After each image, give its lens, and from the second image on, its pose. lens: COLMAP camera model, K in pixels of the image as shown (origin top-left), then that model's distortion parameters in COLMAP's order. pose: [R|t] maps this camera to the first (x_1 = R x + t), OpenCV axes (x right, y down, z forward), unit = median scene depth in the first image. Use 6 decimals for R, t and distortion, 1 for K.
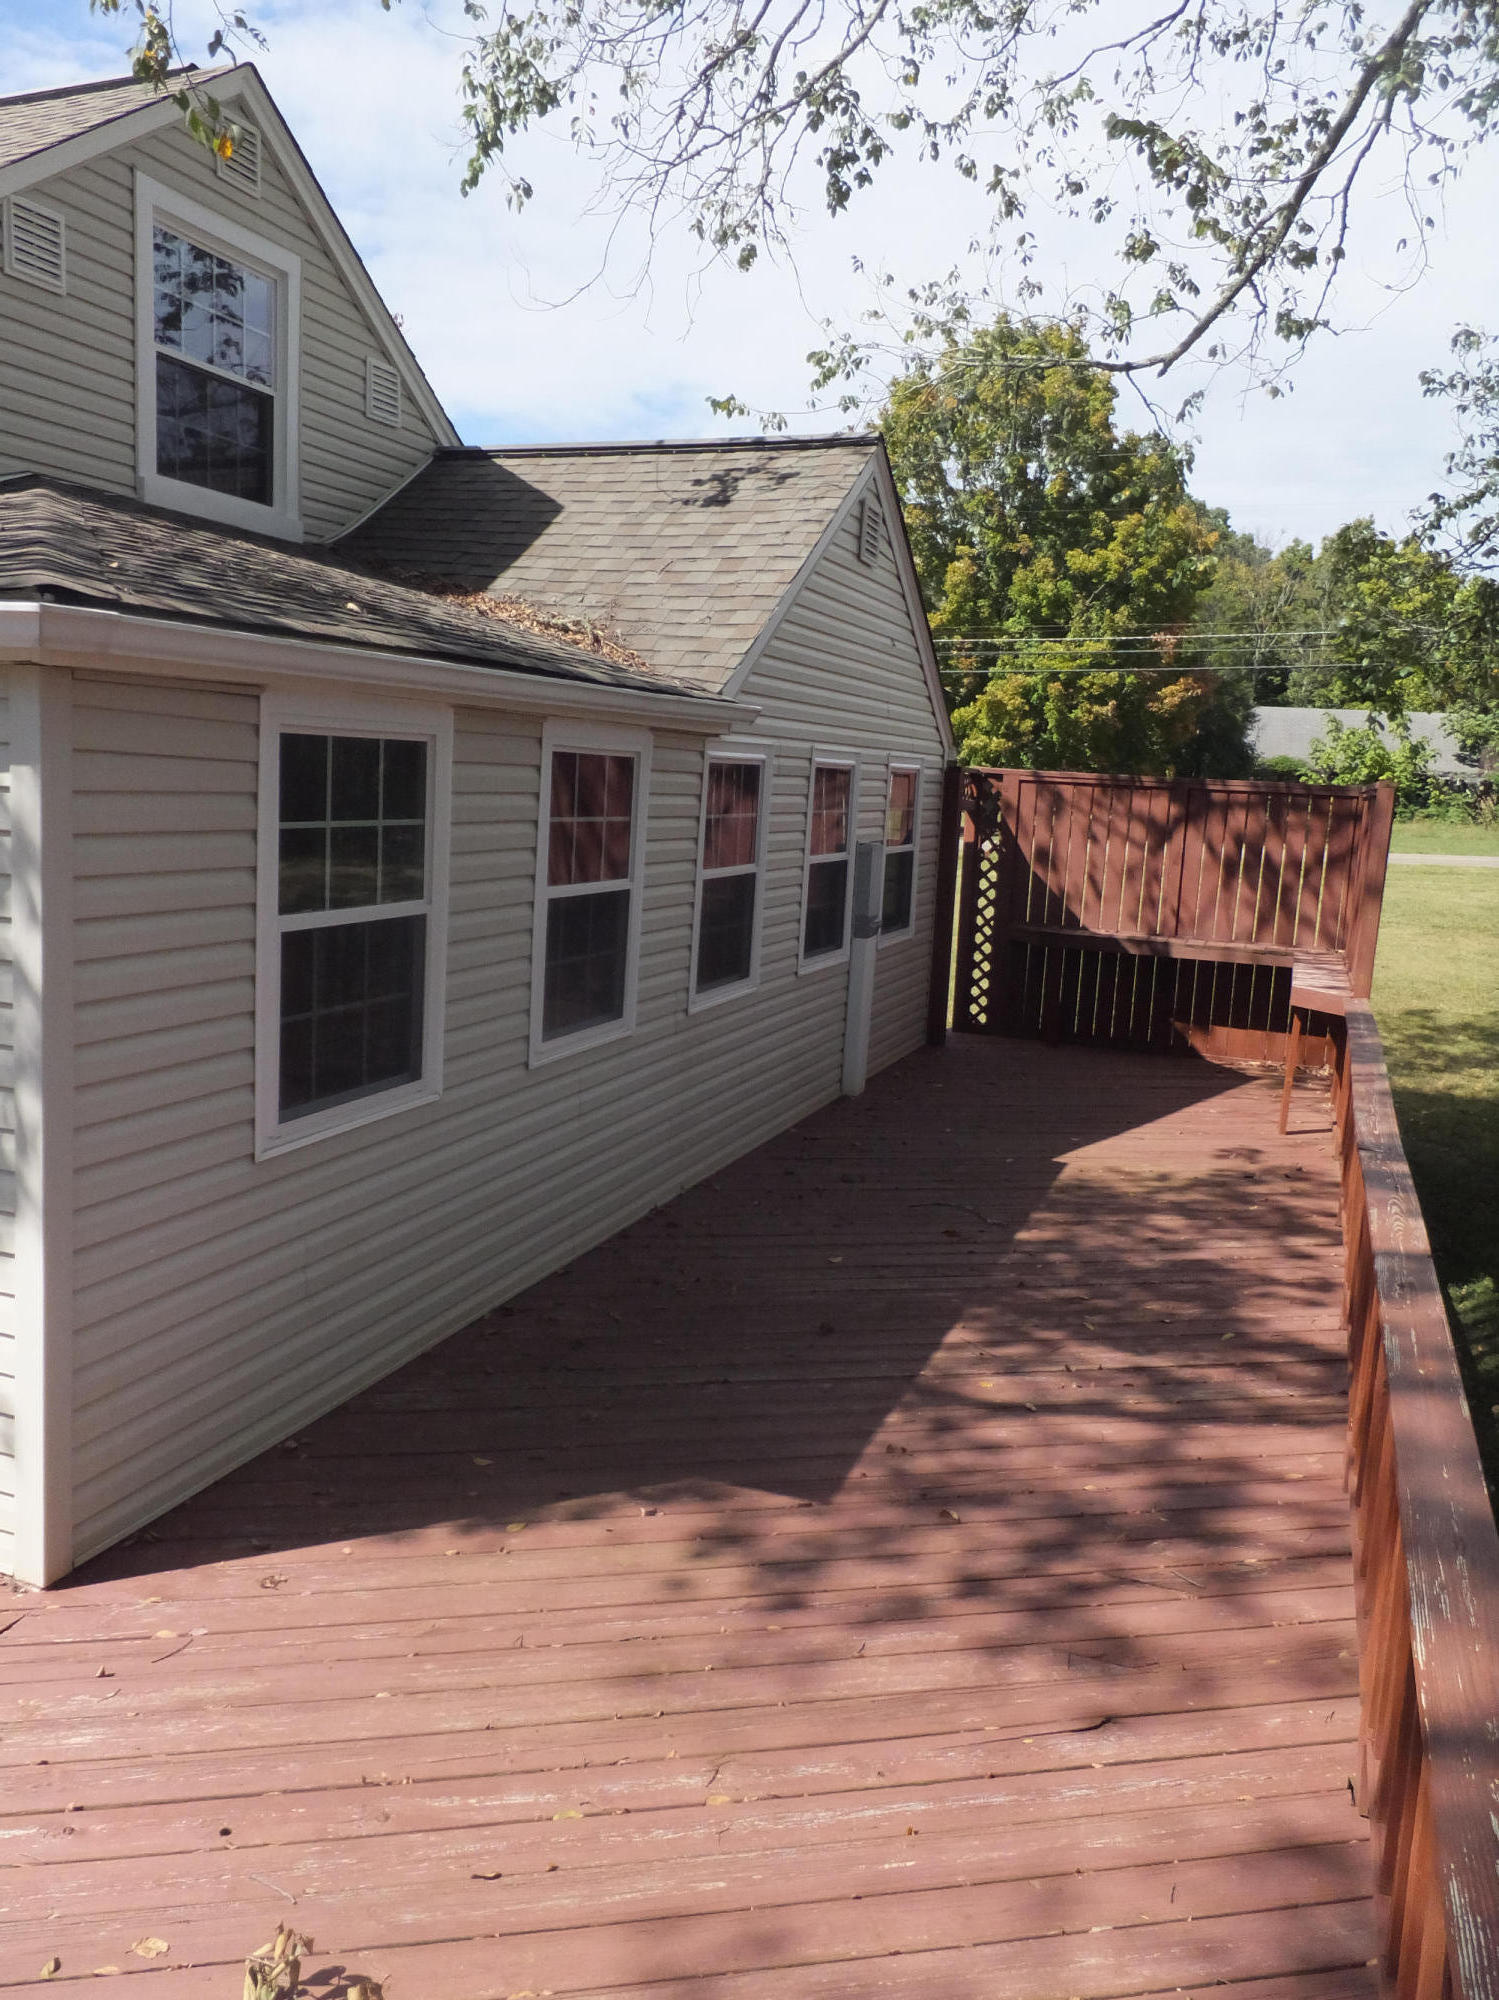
lens RADIAL K [[1480.1, 0, 749.5], [0, 1480.1, 1000.0], [0, 0, 1]] dist [-0.016529, -0.000197]
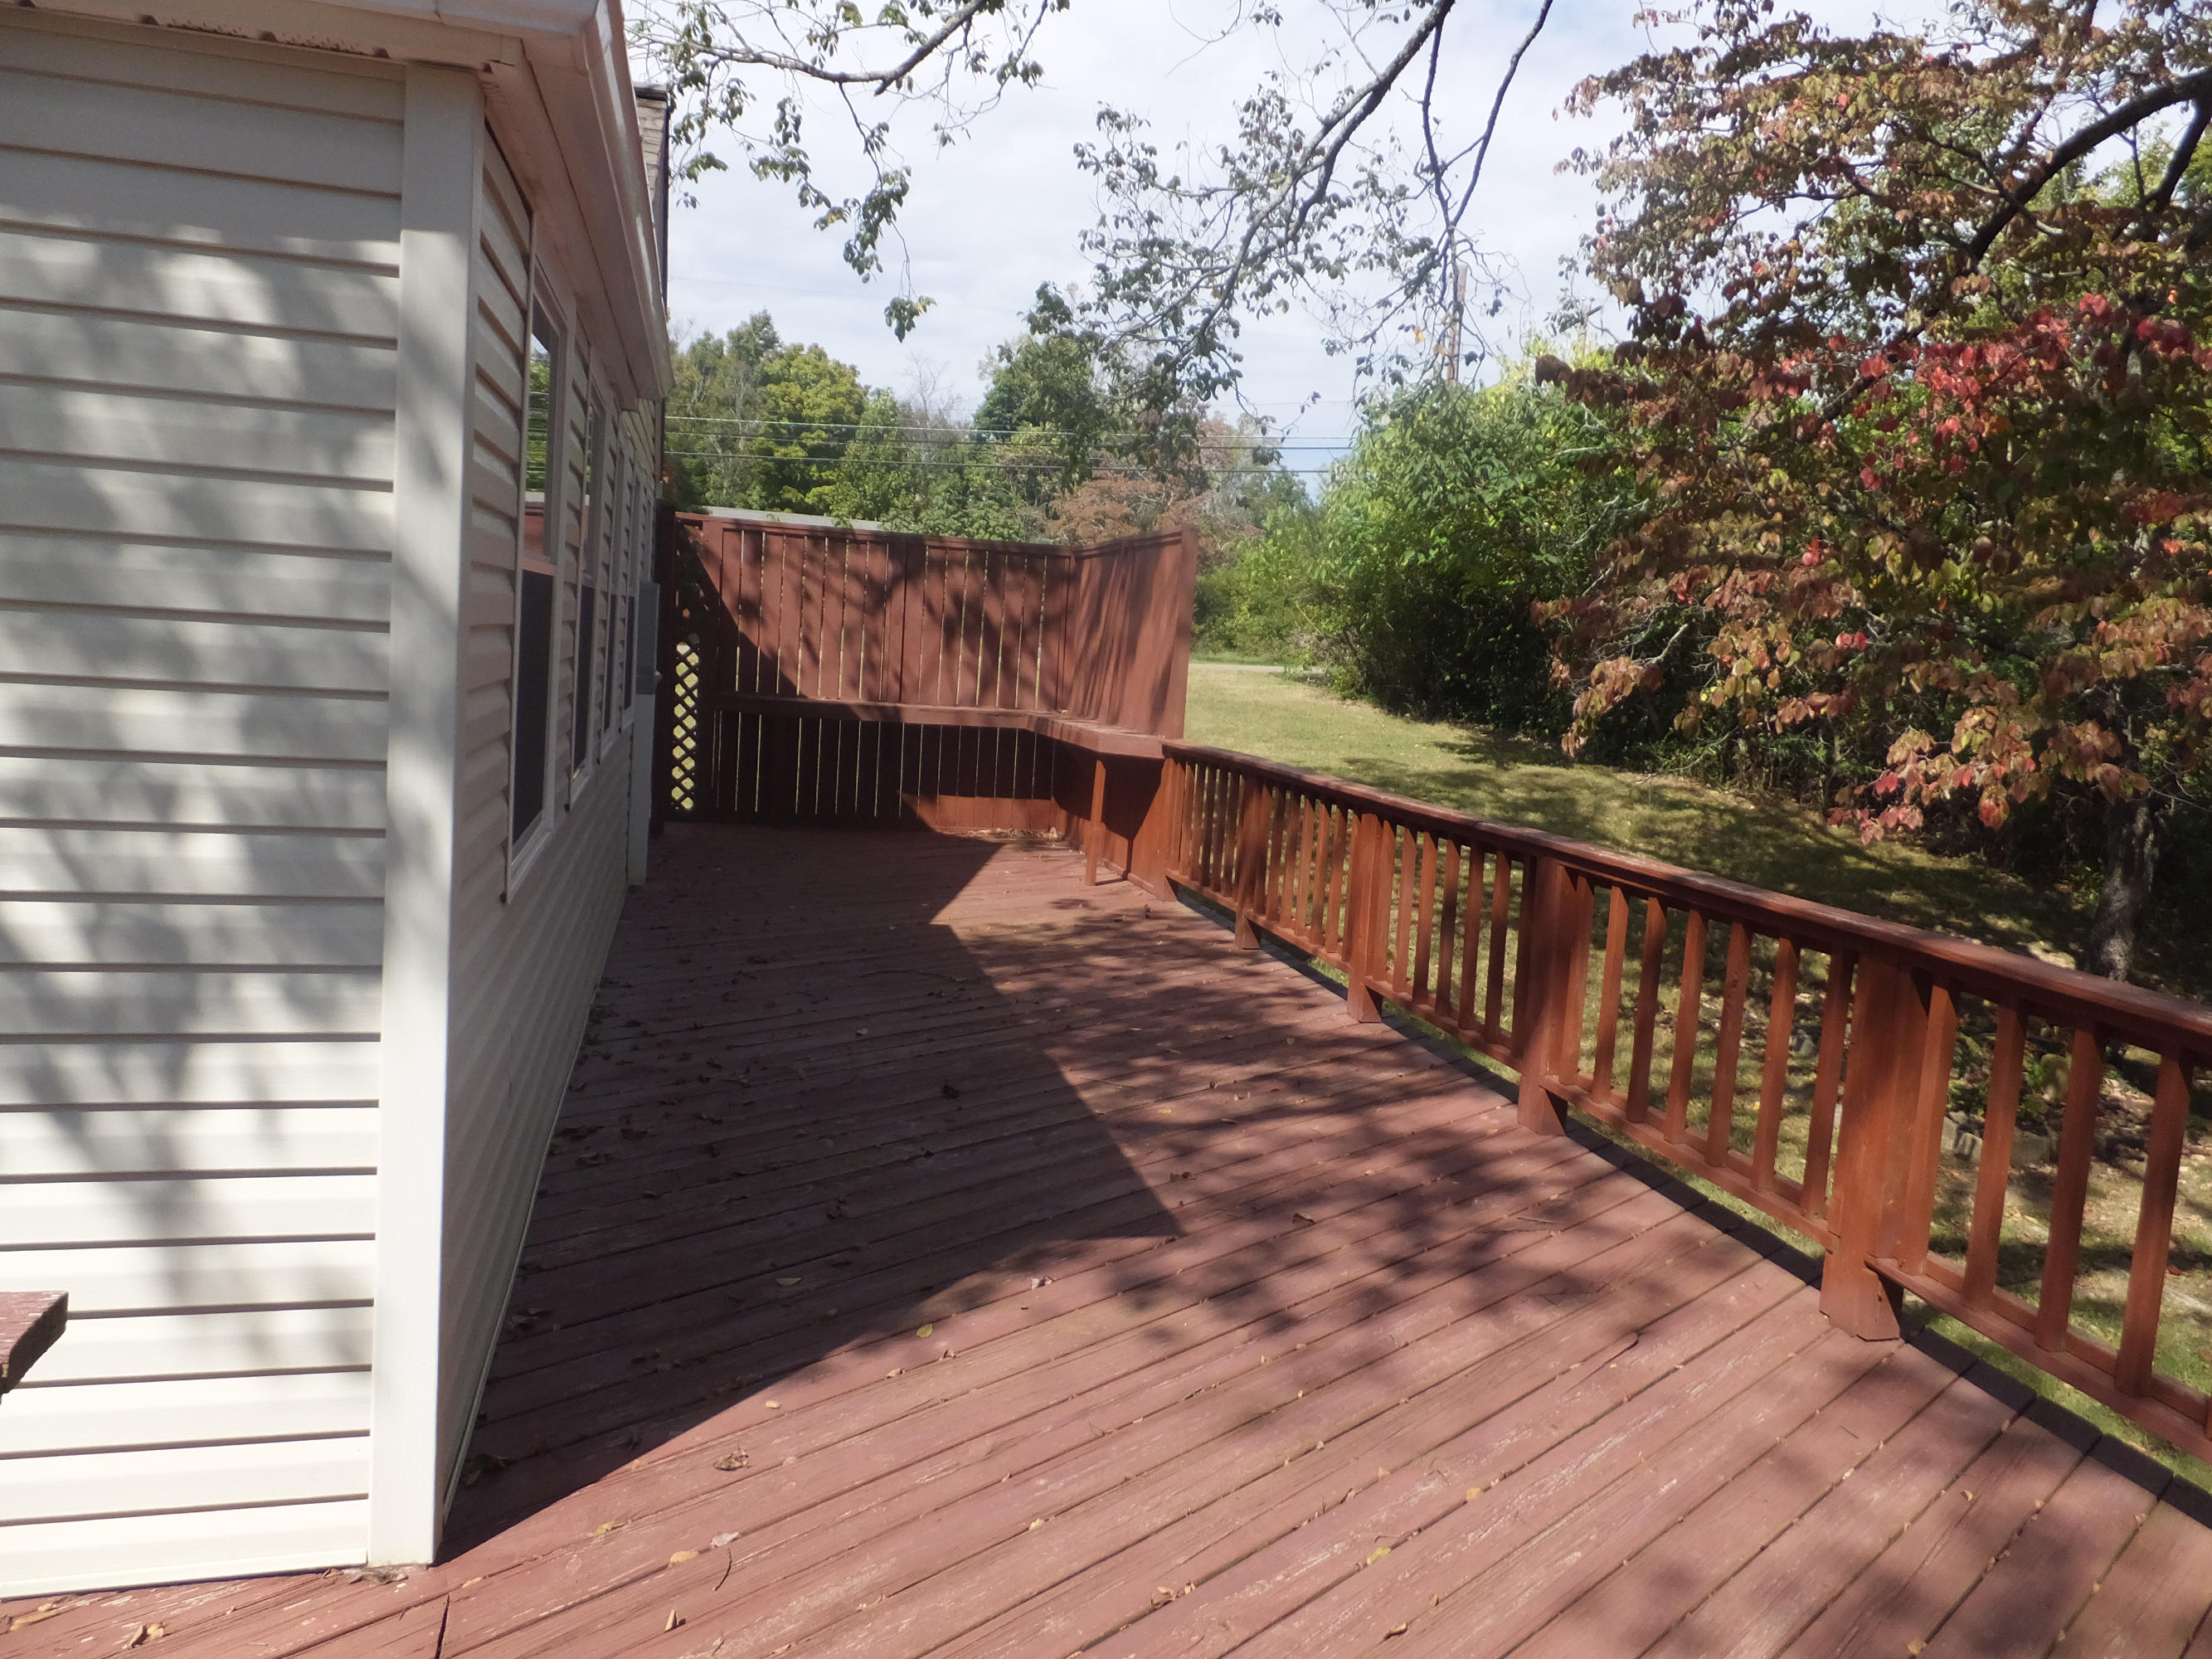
lens RADIAL K [[1621.7, 0, 1106.0], [0, 1621.7, 829.5], [0, 0, 1]] dist [-0.011937, 0.002771]
pose [[0.821348, -0.059898, 0.567275, -0.476603], [0.061767, 0.997963, 0.015942, 0.072389], [-0.567074, 0.021945, 0.823374, 0.199622]]
